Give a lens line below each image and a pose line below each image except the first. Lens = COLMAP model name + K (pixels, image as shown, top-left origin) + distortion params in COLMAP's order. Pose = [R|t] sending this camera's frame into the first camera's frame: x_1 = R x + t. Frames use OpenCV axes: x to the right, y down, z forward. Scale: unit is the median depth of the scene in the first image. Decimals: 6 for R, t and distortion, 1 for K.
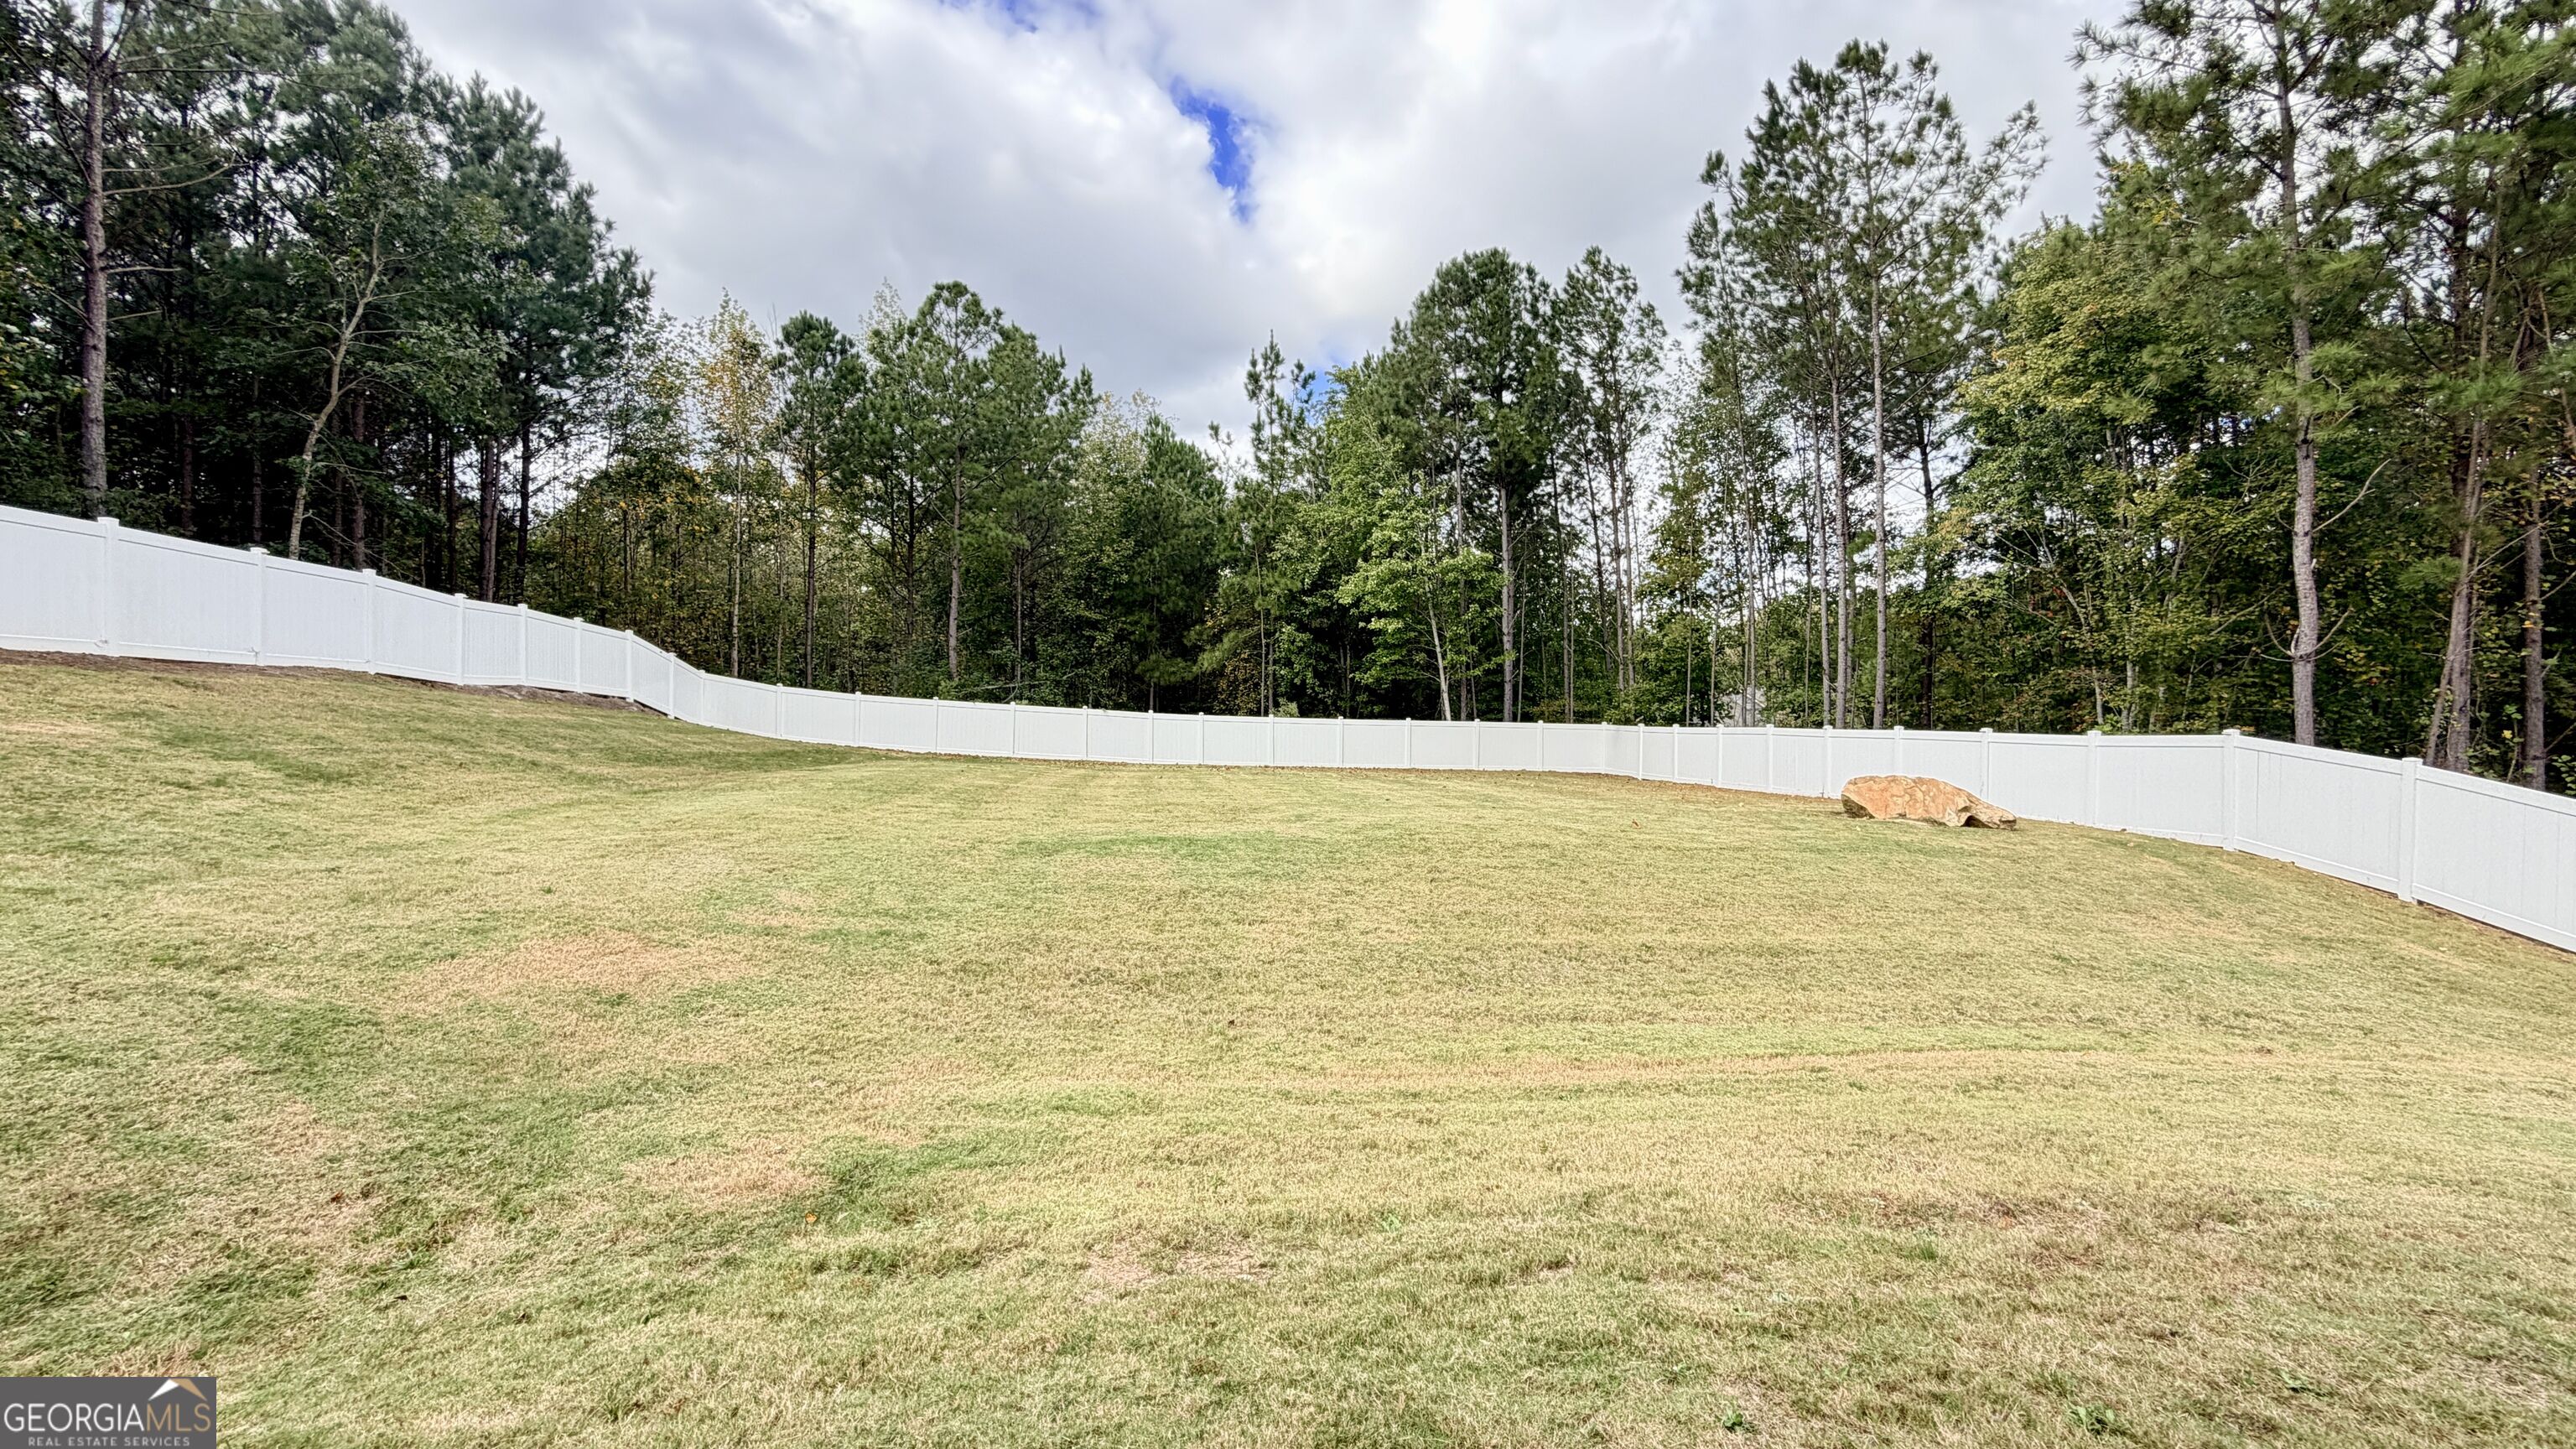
lens RADIAL K [[1027.4, 0, 1299.1], [0, 1027.4, 735.1], [0, 0, 1]] dist [-0.008775, 0.000130]
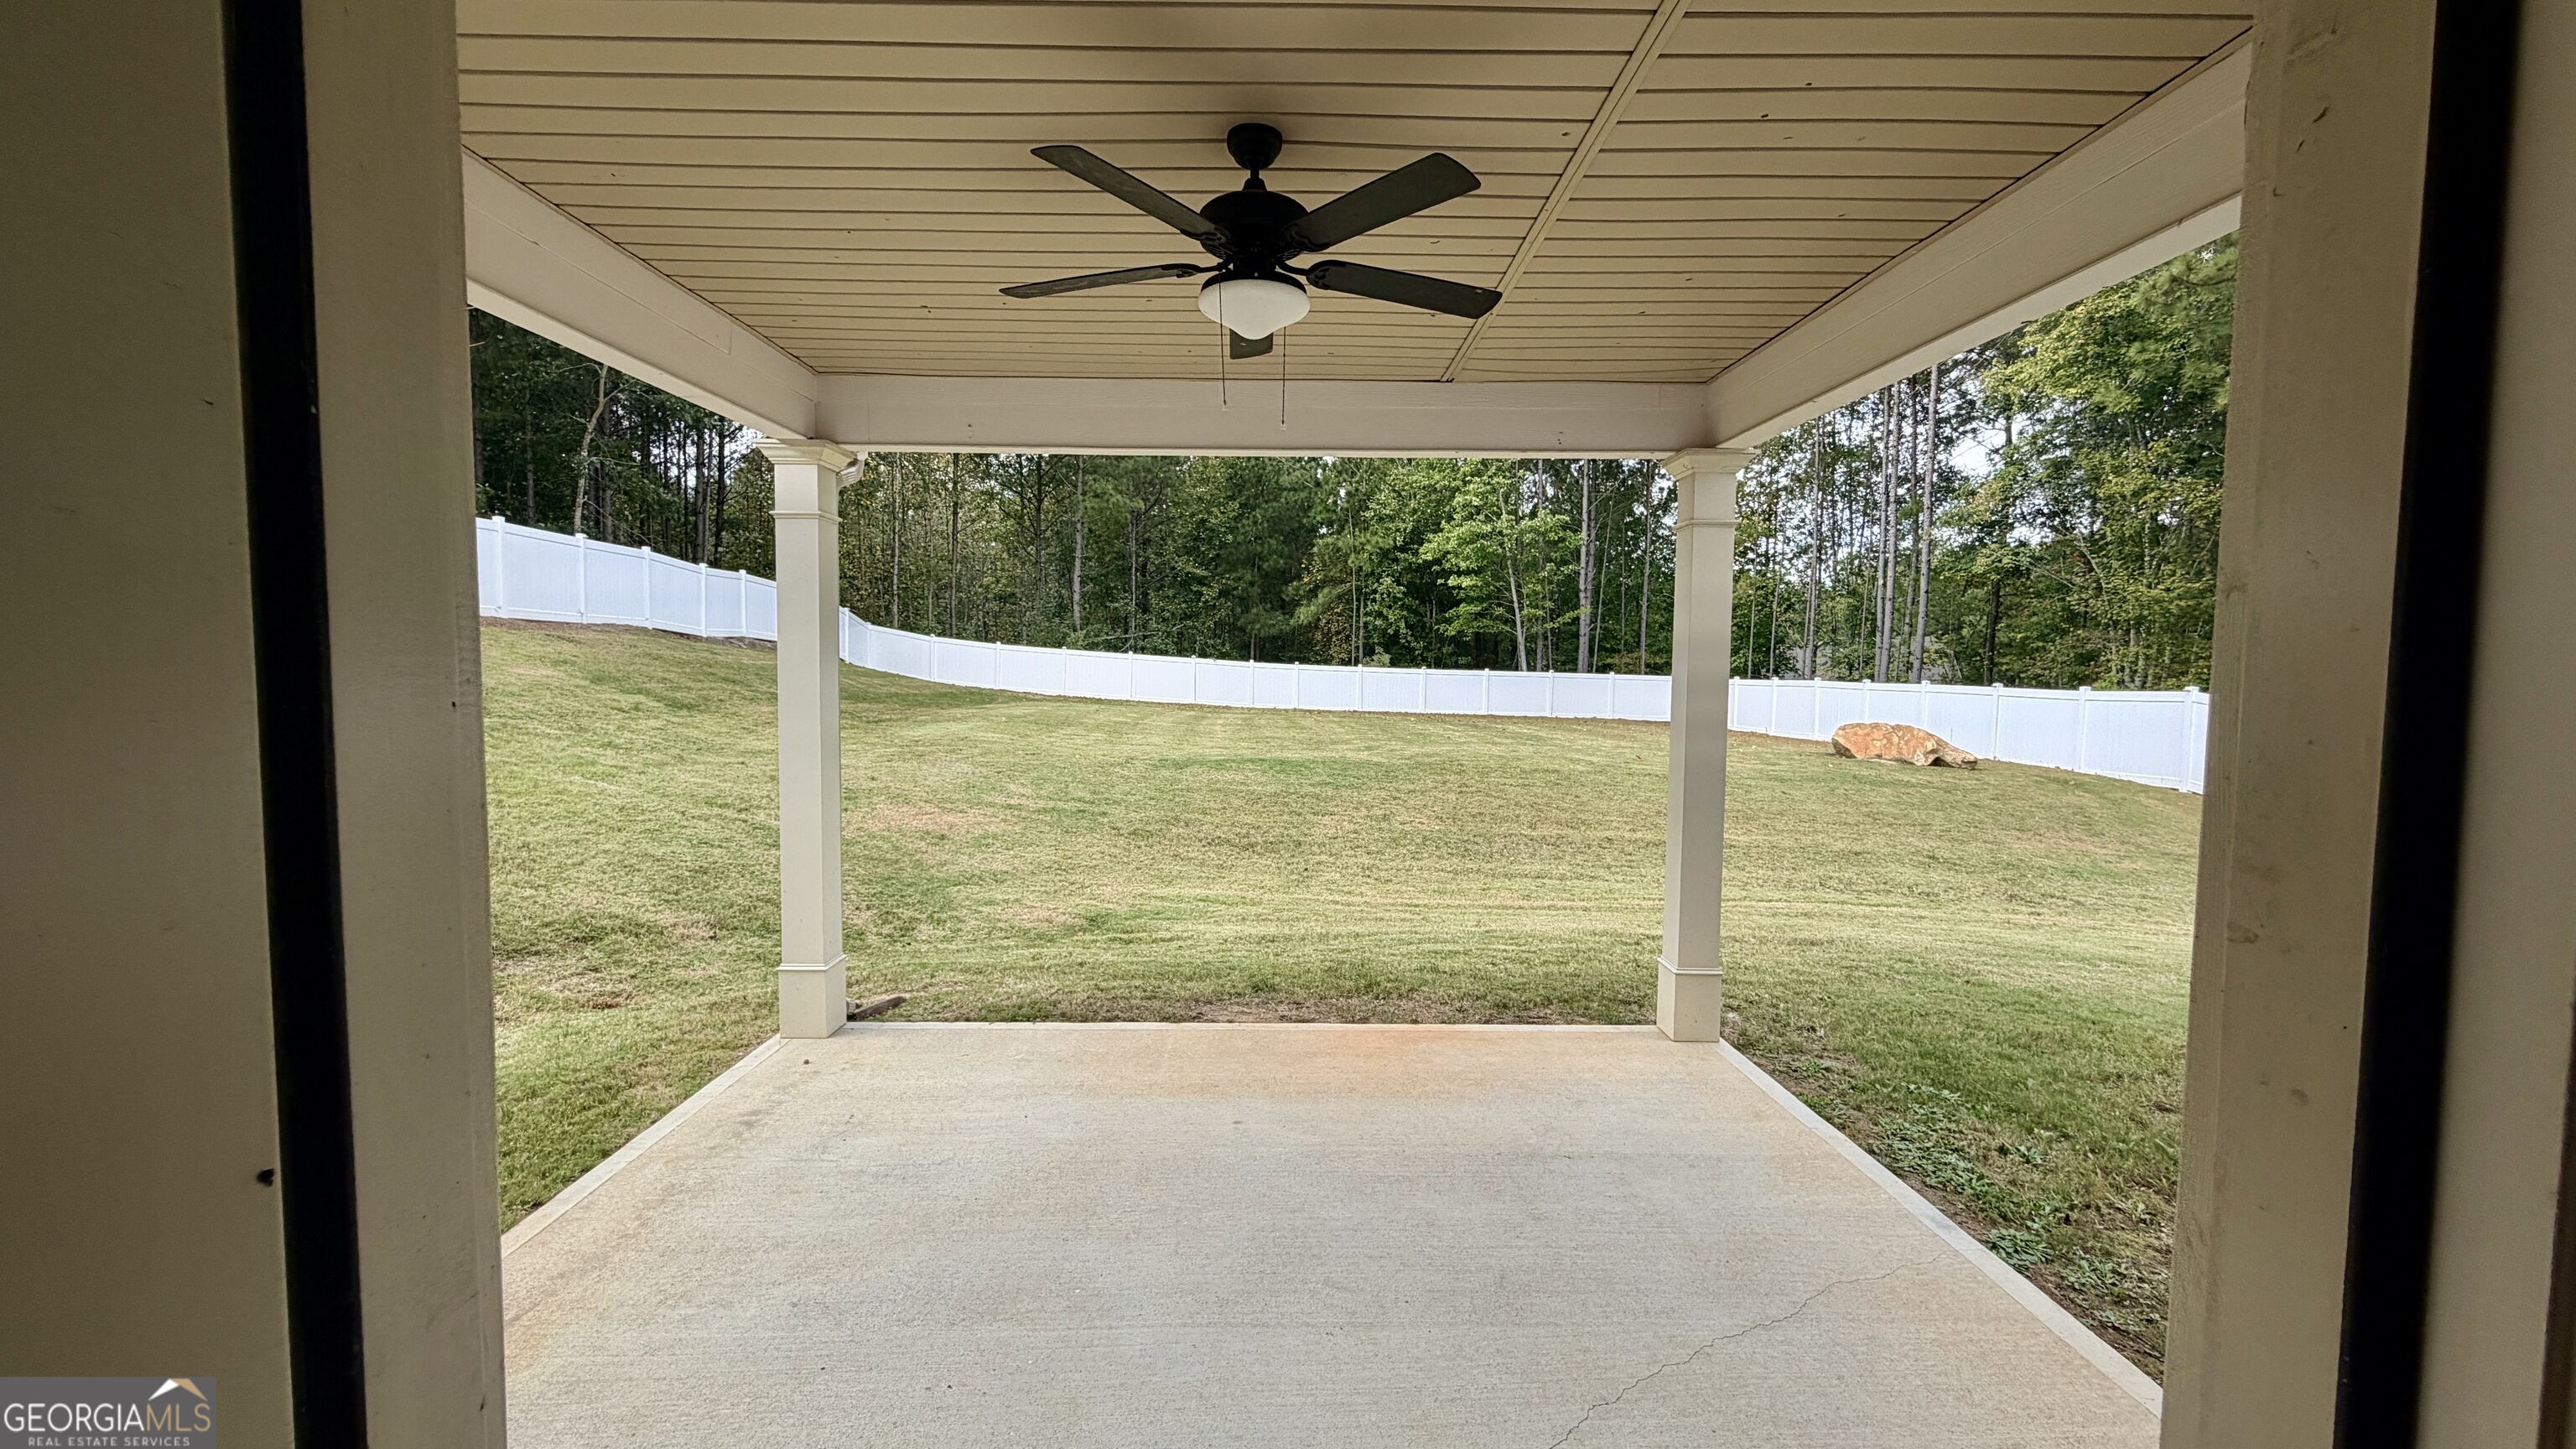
lens RADIAL K [[1027.4, 0, 1274.1], [0, 1027.4, 736.0], [0, 0, 1]] dist [-0.008775, 0.000130]
pose [[0.992668, 0.015275, -0.119908, 0.013820], [-0.009011, 0.998575, 0.052608, -0.000317], [0.120540, -0.051142, 0.991390, -0.105797]]
